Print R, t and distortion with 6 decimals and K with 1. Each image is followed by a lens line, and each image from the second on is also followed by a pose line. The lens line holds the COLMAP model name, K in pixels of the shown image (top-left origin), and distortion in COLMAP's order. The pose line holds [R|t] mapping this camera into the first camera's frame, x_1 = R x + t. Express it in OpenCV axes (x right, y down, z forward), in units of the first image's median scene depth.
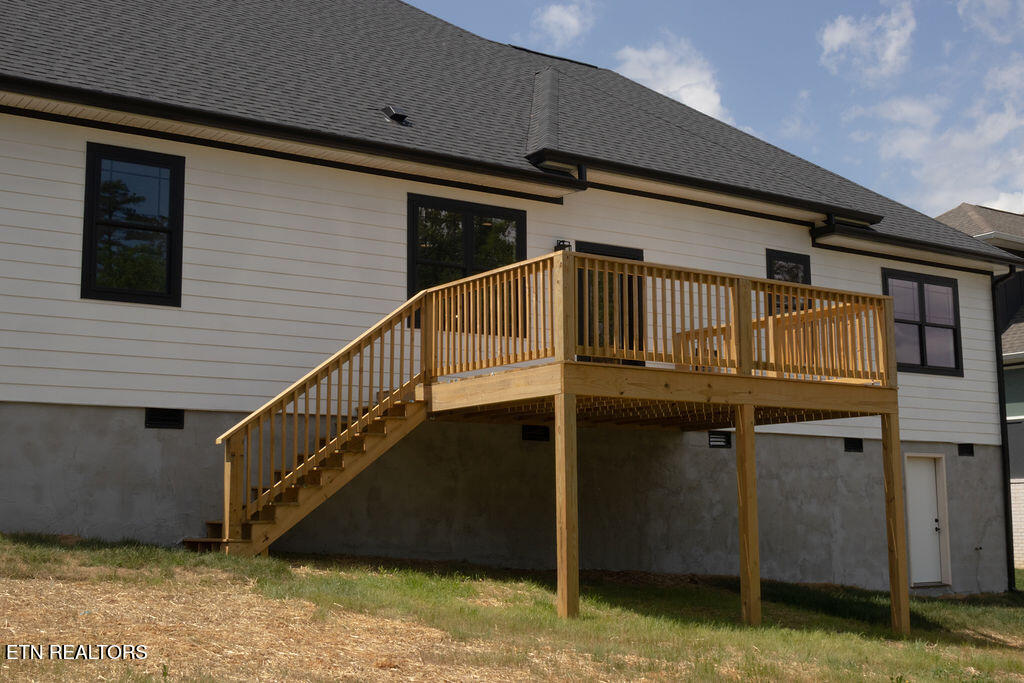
lens RADIAL K [[1275.8, 0, 512.0], [0, 1275.8, 316.4], [0, 0, 1]] dist [0.026600, -0.010478]
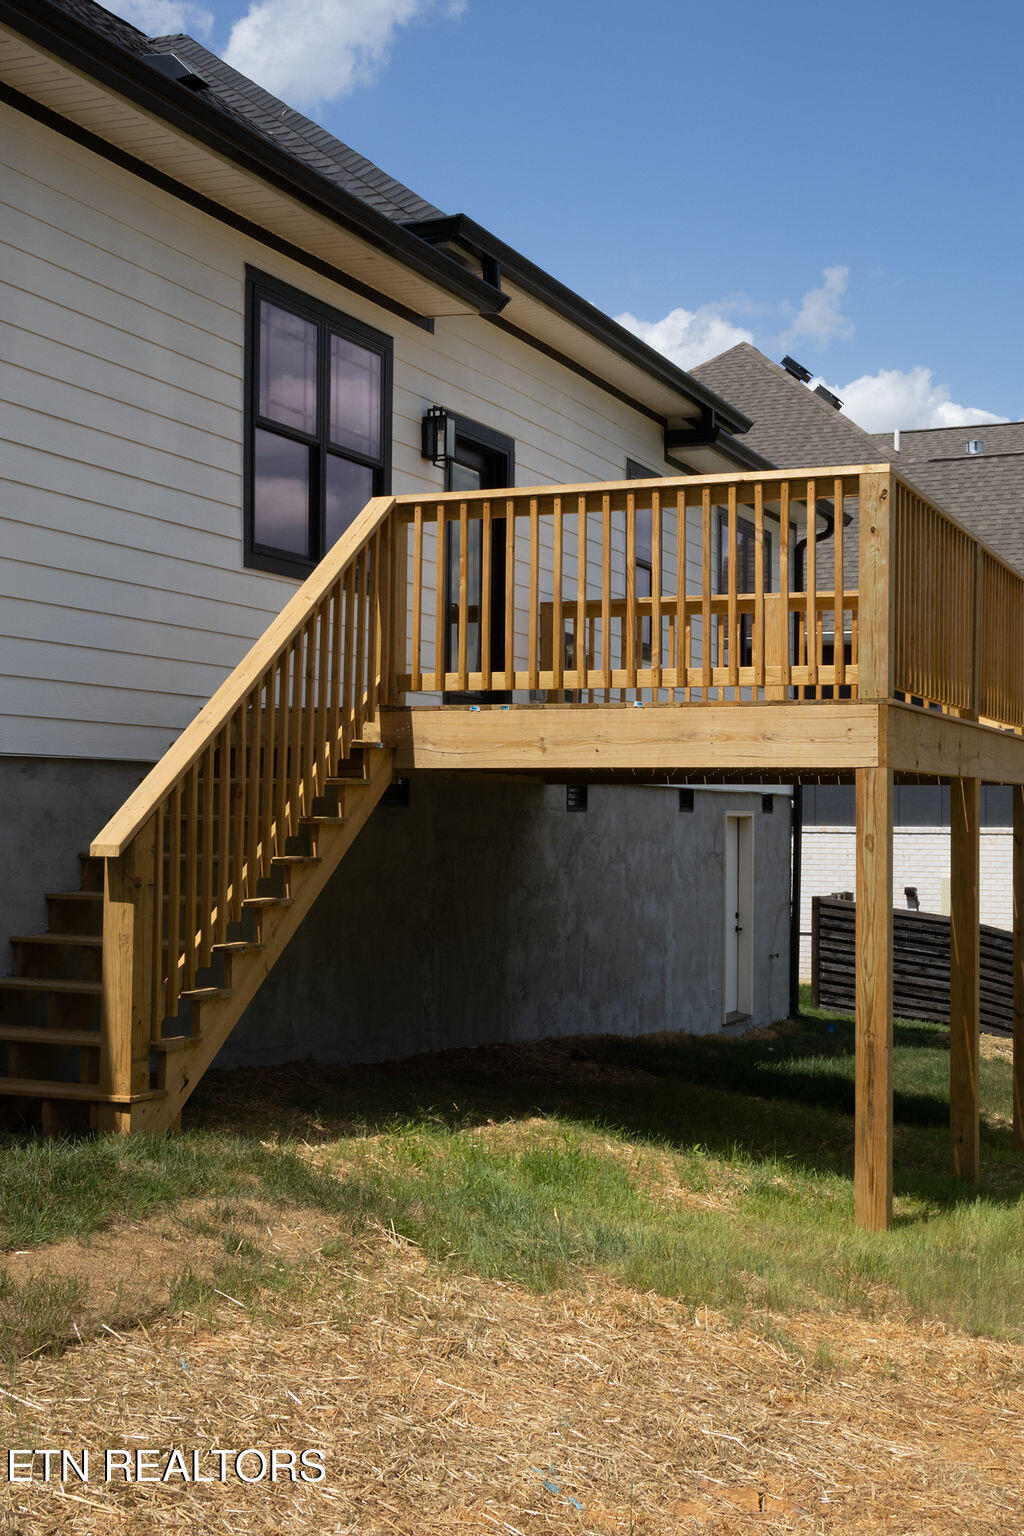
lens RADIAL K [[1913.7, 0, 512.0], [0, 1913.7, 768.0], [0, 0, 1]] dist [0.026600, -0.010478]
pose [[0.852893, 0.029997, 0.521223, -0.322174], [-0.098254, 0.989732, 0.103815, -0.000393], [-0.512756, -0.139755, 0.847083, 0.329334]]
